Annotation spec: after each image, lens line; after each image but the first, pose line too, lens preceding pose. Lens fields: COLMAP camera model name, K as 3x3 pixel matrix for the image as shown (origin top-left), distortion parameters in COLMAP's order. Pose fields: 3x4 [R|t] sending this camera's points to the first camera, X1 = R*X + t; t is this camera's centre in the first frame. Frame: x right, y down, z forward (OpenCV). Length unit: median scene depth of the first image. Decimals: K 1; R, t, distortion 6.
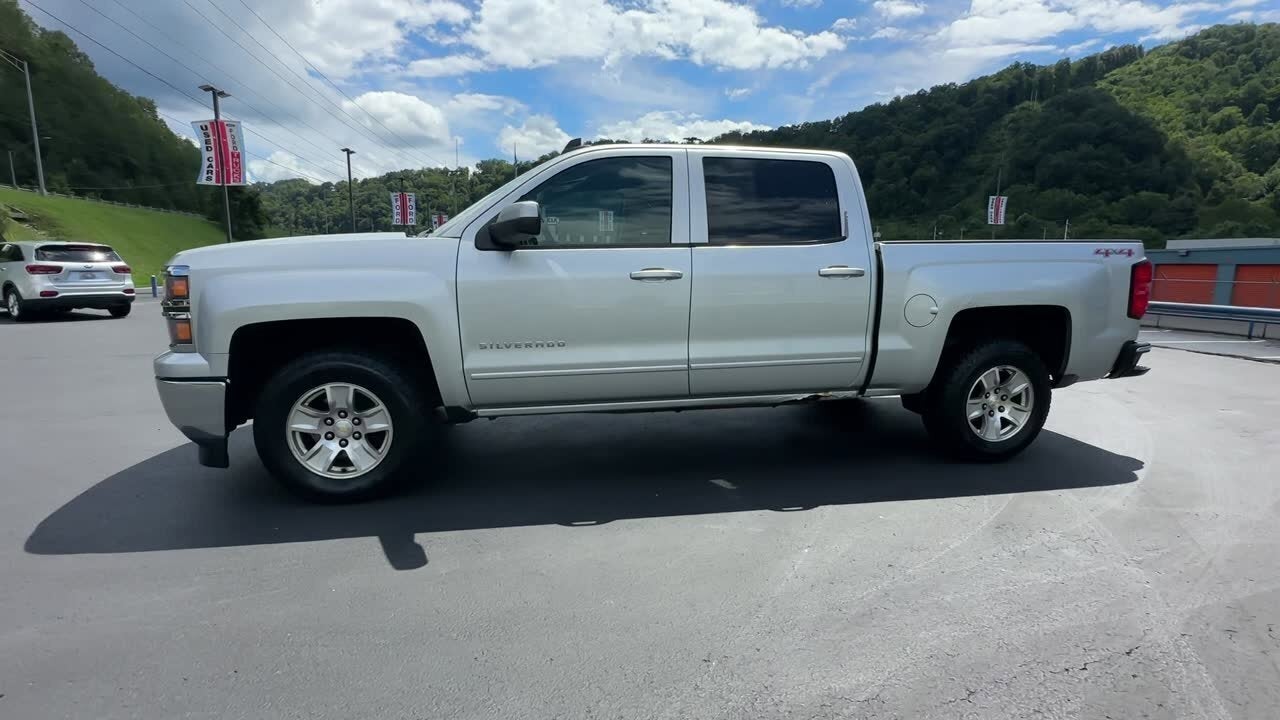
lens RADIAL K [[587.3, 0, 634.5], [0, 587.3, 367.0], [0, 0, 1]] dist [-0.003160, 0.001337]
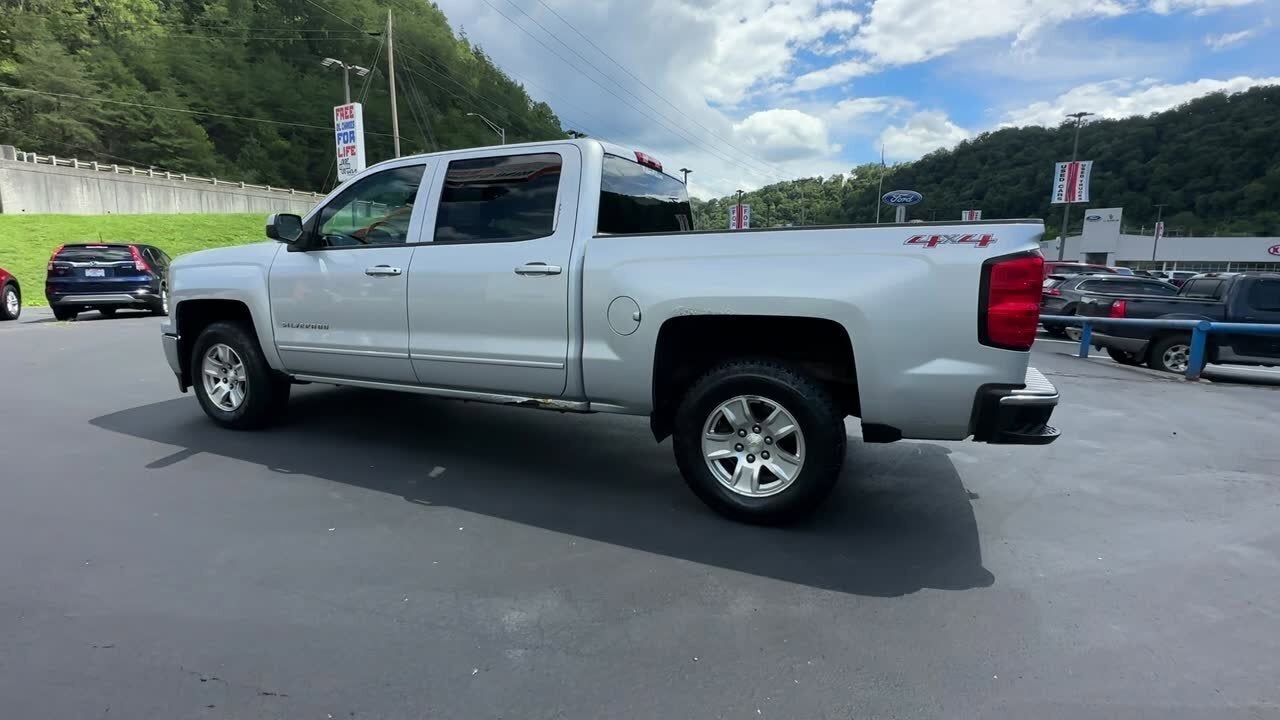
lens RADIAL K [[587.3, 0, 633.7], [0, 587.3, 363.5], [0, 0, 1]] dist [-0.003160, 0.001337]
pose [[0.822910, 0.090578, -0.560905, 0.143746], [-0.101408, 0.994774, 0.011865, -0.005724], [0.559048, 0.047116, 0.827795, 0.046145]]
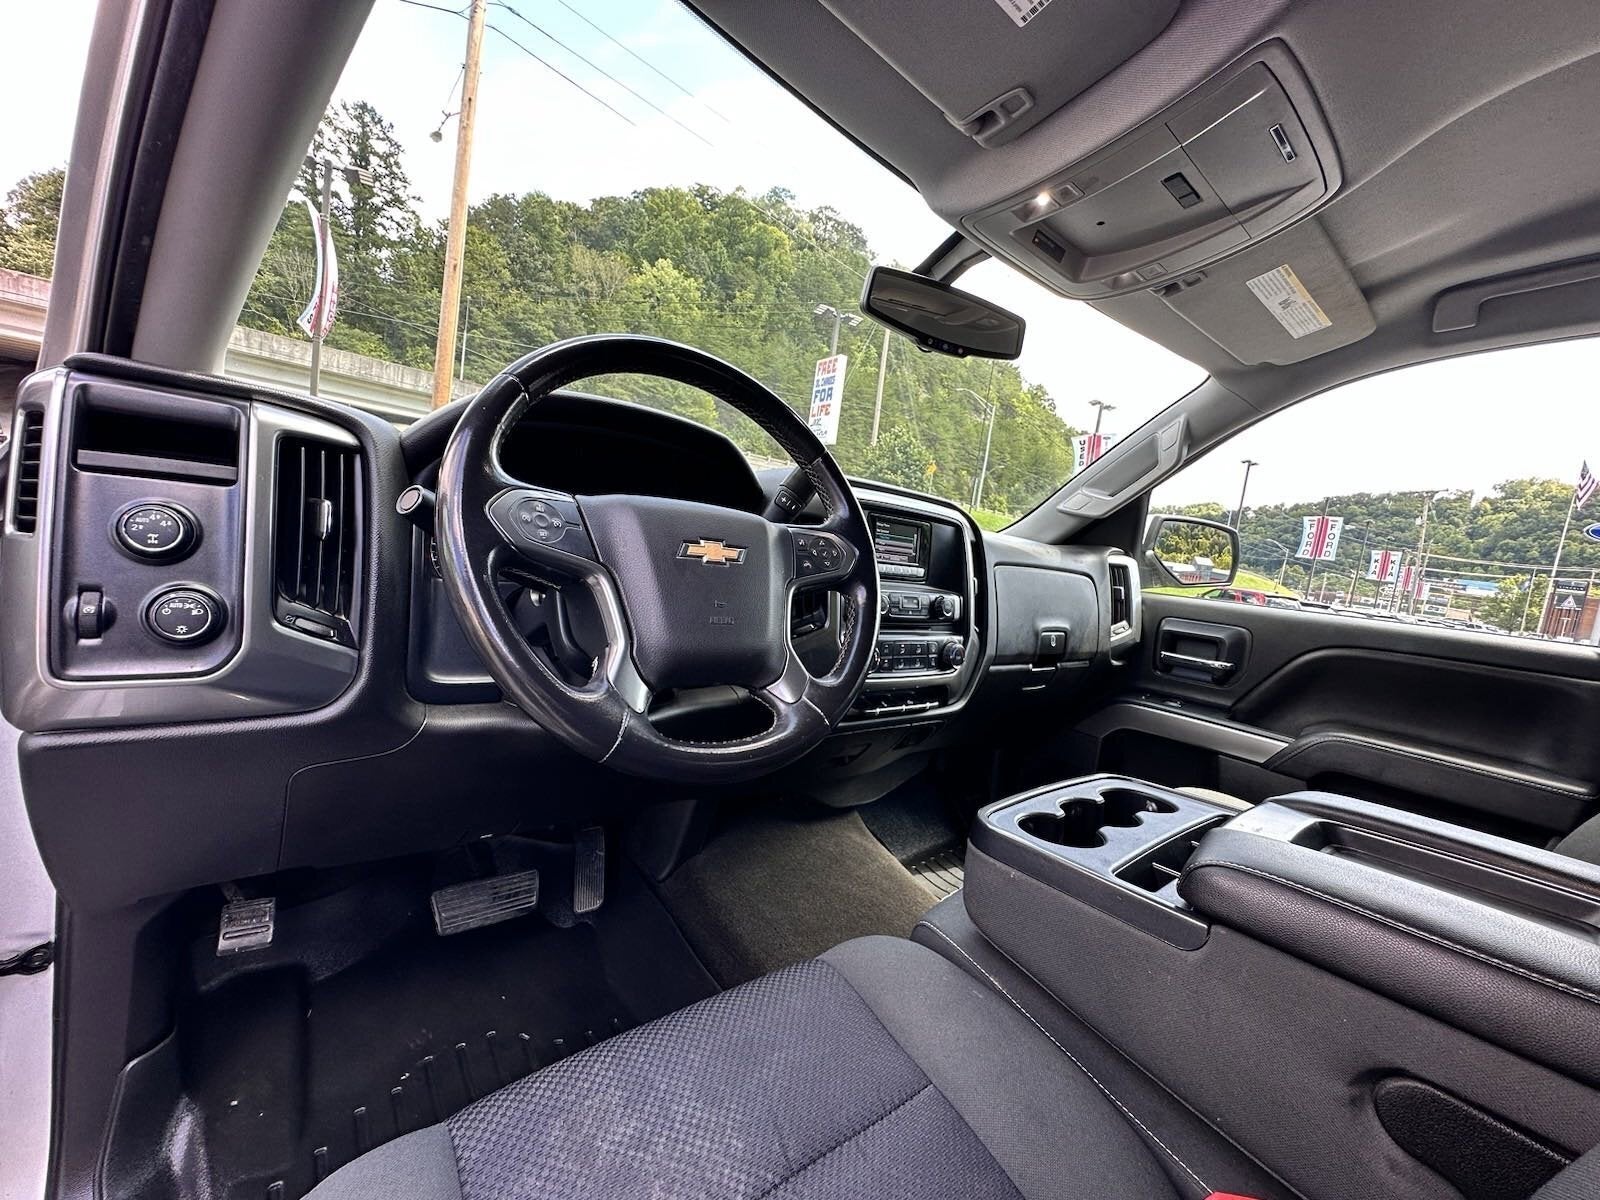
lens RADIAL K [[640.6, 0, 801.1], [0, 640.6, 599.6], [0, 0, 1]] dist [-0.001388, 0.000334]
pose [[0.481298, 0.144814, -0.864512, 0.001433], [-0.280872, 0.959735, 0.004395, -0.031040], [0.830339, 0.240702, 0.502593, 0.143168]]
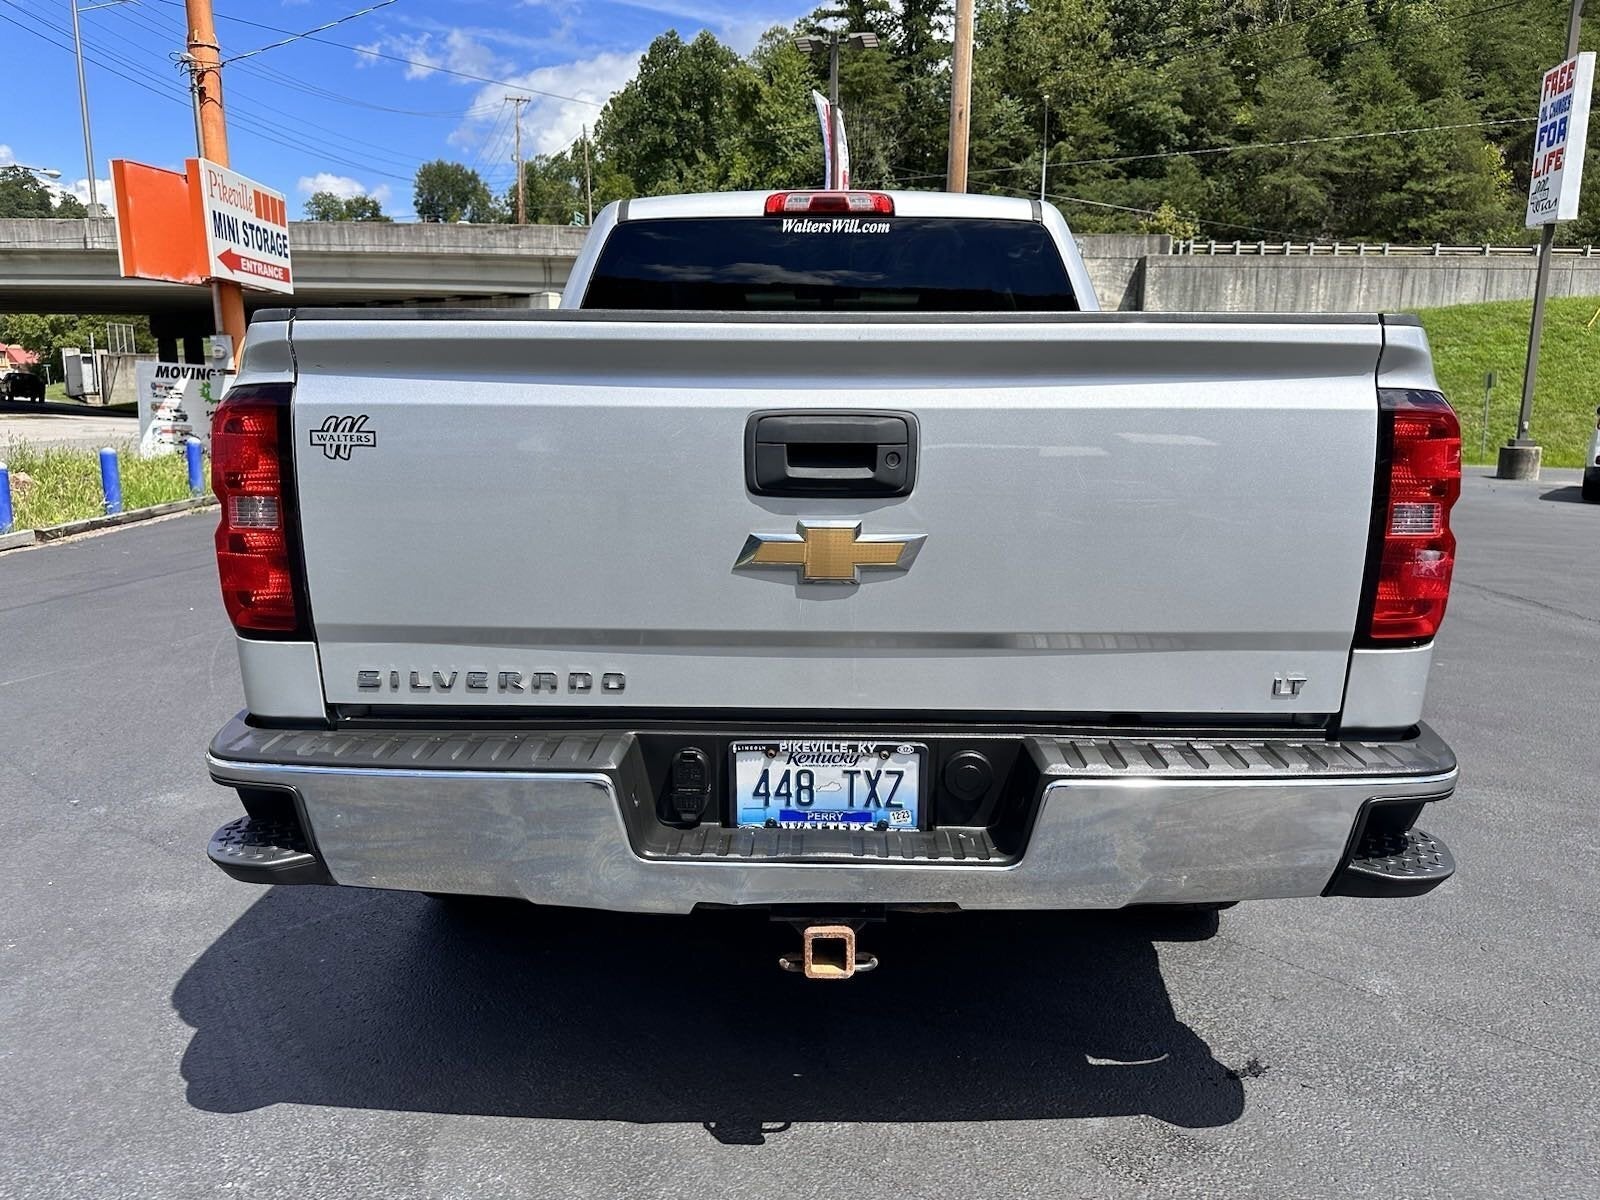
lens RADIAL K [[1132.7, 0, 801.3], [0, 1132.7, 601.8], [0, 0, 1]] dist [0.017557, -0.019689]
pose [[-0.206920, 0.168622, -0.963717, 0.212417], [-0.183208, 0.960932, 0.207472, -0.038742], [0.961051, 0.219491, -0.167943, 0.214689]]
